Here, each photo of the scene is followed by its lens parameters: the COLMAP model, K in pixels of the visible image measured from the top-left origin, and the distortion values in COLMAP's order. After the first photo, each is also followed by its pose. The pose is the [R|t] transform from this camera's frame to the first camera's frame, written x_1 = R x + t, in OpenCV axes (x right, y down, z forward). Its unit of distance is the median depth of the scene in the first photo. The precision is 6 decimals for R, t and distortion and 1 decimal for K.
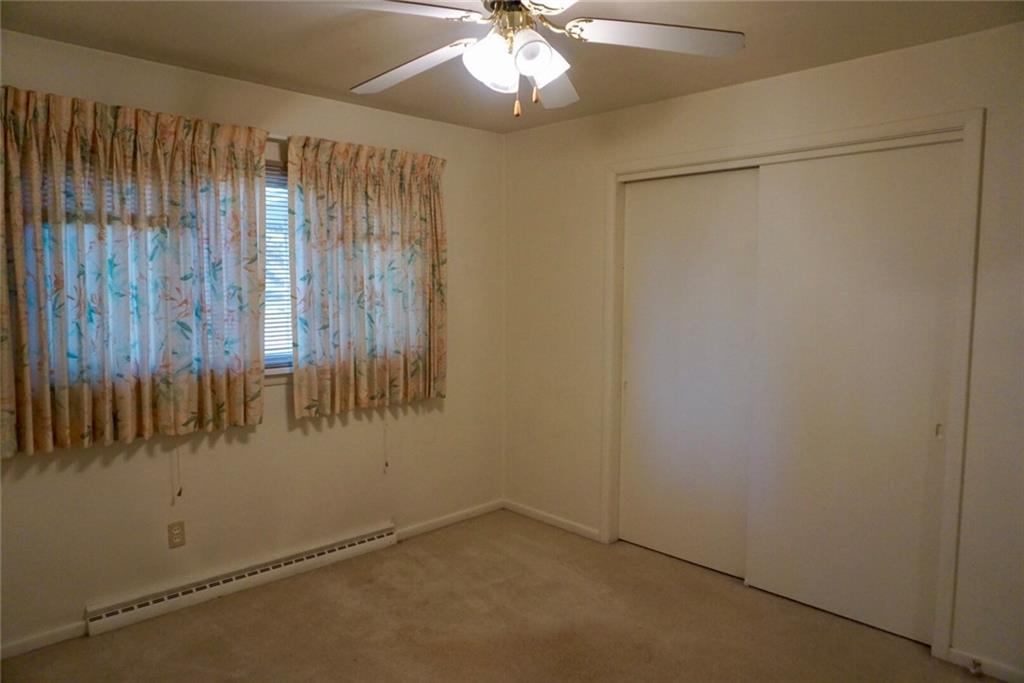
lens RADIAL K [[683.2, 0, 509.3], [0, 683.2, 336.8], [0, 0, 1]] dist [-0.045341, 0.031324]
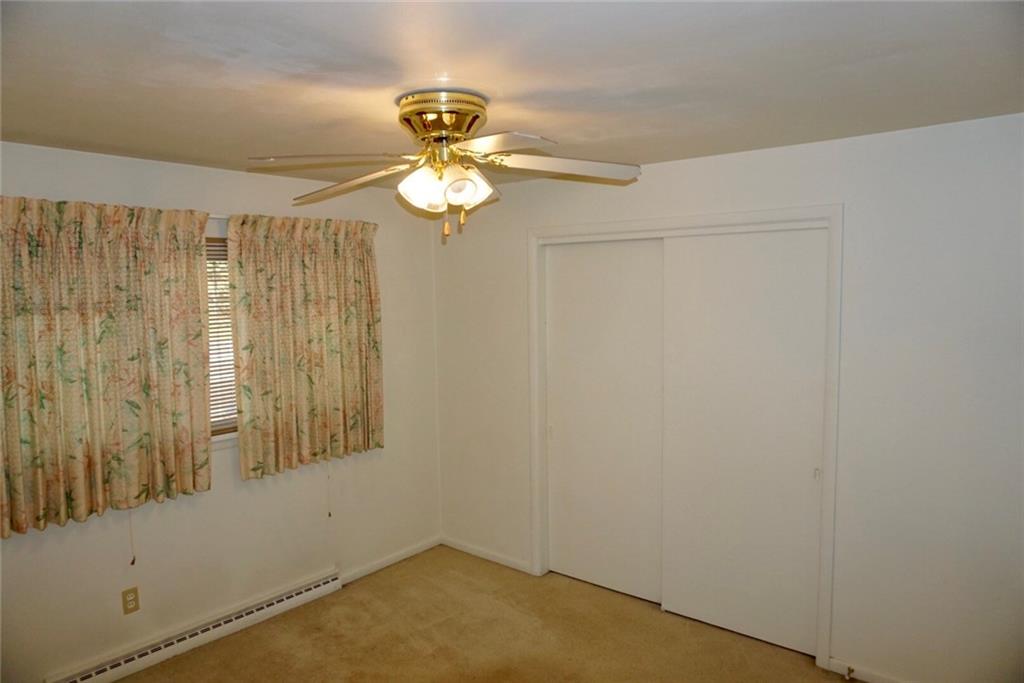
lens RADIAL K [[683.2, 0, 507.4], [0, 683.2, 345.9], [0, 0, 1]] dist [-0.045341, 0.031324]
pose [[0.994467, -0.029728, 0.100754, -0.005555], [0.029444, 0.999557, 0.004303, -0.084806], [-0.100837, -0.001312, 0.994902, -0.091219]]
